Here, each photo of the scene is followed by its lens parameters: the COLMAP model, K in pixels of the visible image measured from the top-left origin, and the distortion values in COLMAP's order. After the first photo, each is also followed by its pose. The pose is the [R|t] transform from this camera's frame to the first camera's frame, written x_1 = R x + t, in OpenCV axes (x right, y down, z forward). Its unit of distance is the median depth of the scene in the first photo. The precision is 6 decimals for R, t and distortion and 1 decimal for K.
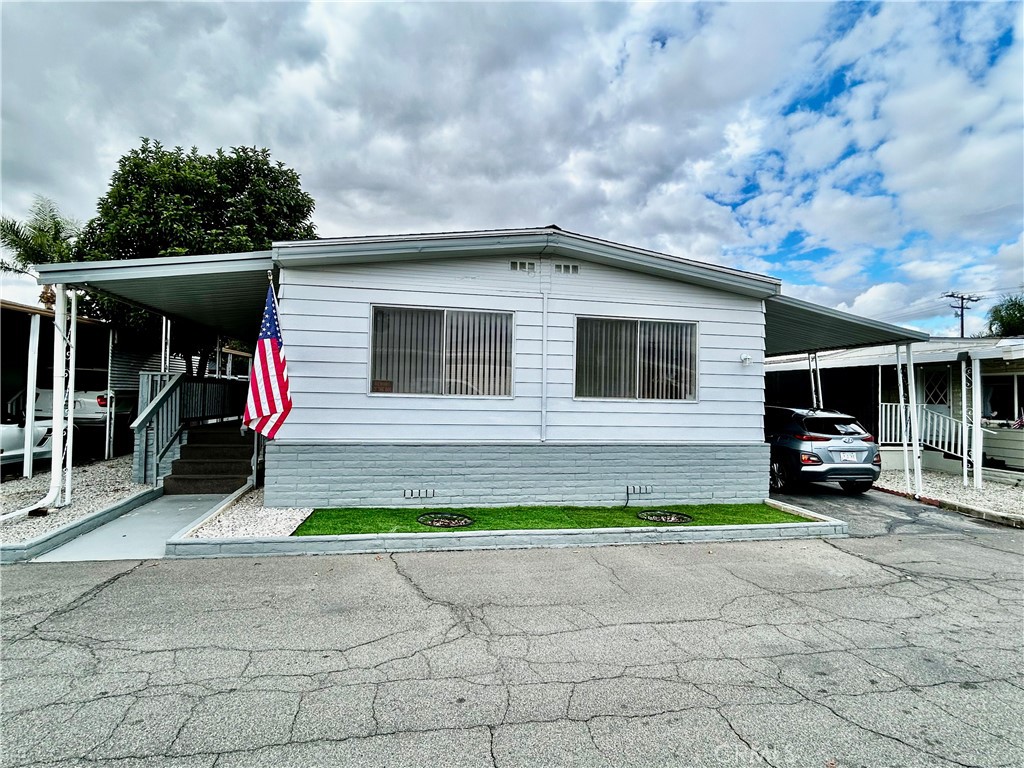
lens RADIAL K [[502.8, 0, 511.4], [0, 502.8, 382.7], [0, 0, 1]] dist [-0.008039, -0.001084]
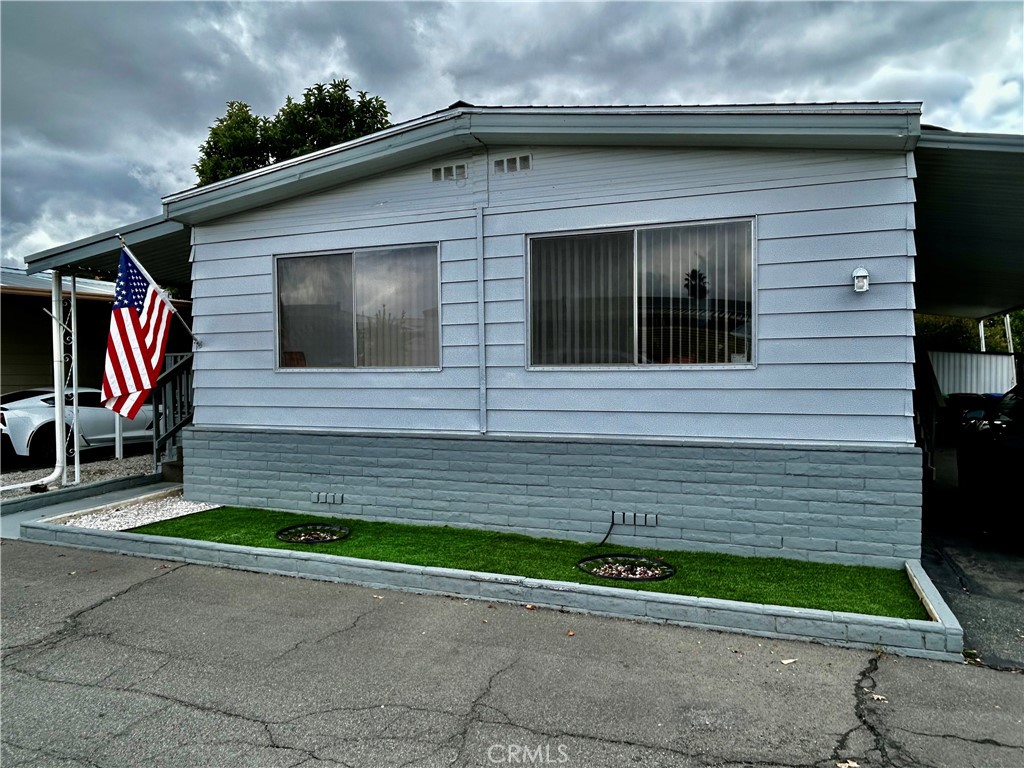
lens RADIAL K [[694.6, 0, 512.0], [0, 694.6, 385.9], [0, 0, 1]] dist [-0.005607, -0.005185]
pose [[0.846579, -0.016614, -0.532004, 0.586792], [0.038389, 0.998816, 0.029897, 0.028069], [0.530878, -0.045733, 0.846214, 0.249009]]
